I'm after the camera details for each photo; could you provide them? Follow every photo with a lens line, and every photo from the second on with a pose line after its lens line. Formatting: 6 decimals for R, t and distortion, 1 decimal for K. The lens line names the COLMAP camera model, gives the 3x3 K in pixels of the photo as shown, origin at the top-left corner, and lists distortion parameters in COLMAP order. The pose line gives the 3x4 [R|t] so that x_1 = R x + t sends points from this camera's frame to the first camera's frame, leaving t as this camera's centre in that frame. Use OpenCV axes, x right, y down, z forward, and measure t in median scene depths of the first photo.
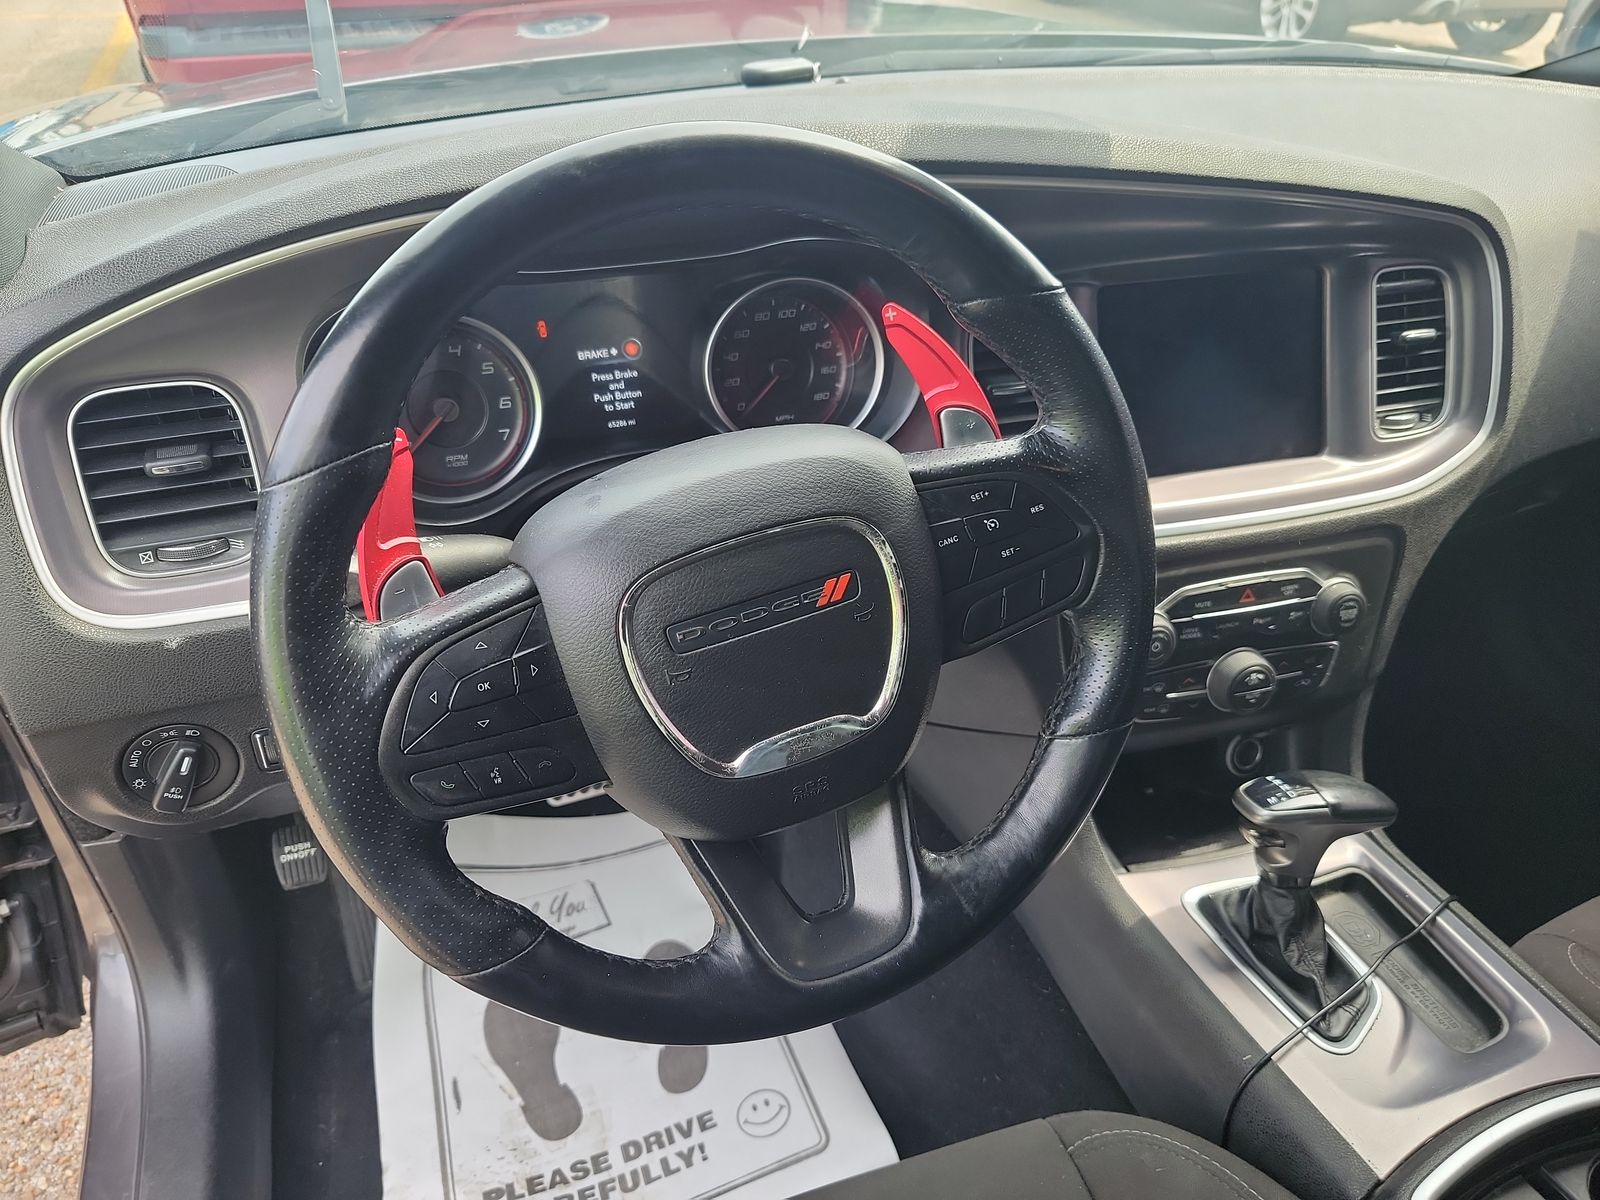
lens RADIAL K [[1094.4, 0, 793.5], [0, 1094.4, 602.7], [0, 0, 1]] dist [0.024247, -0.007123]
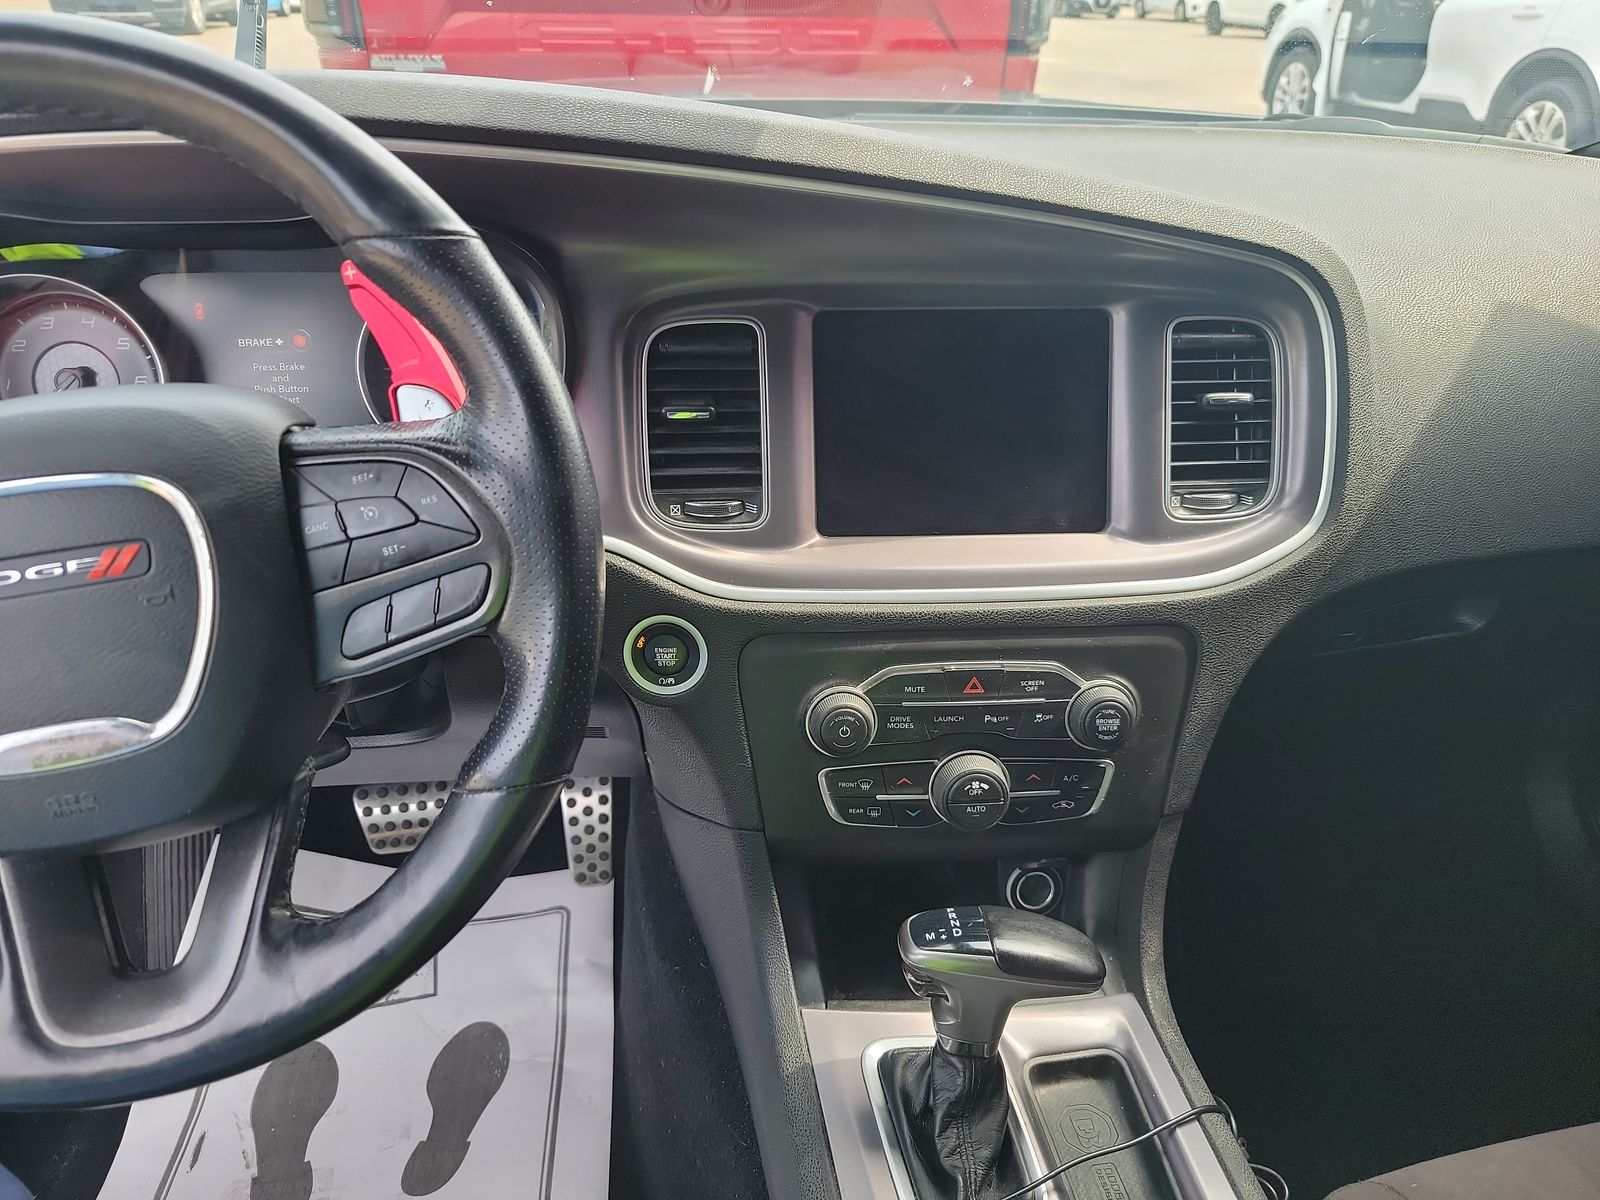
lens RADIAL K [[1094.4, 0, 804.0], [0, 1094.4, 596.0], [0, 0, 1]] dist [0.024247, -0.007123]
pose [[0.981161, 0.099680, -0.165490, 0.407284], [-0.116223, 0.988815, -0.093472, 0.018285], [0.154321, 0.110945, 0.981772, 0.157537]]
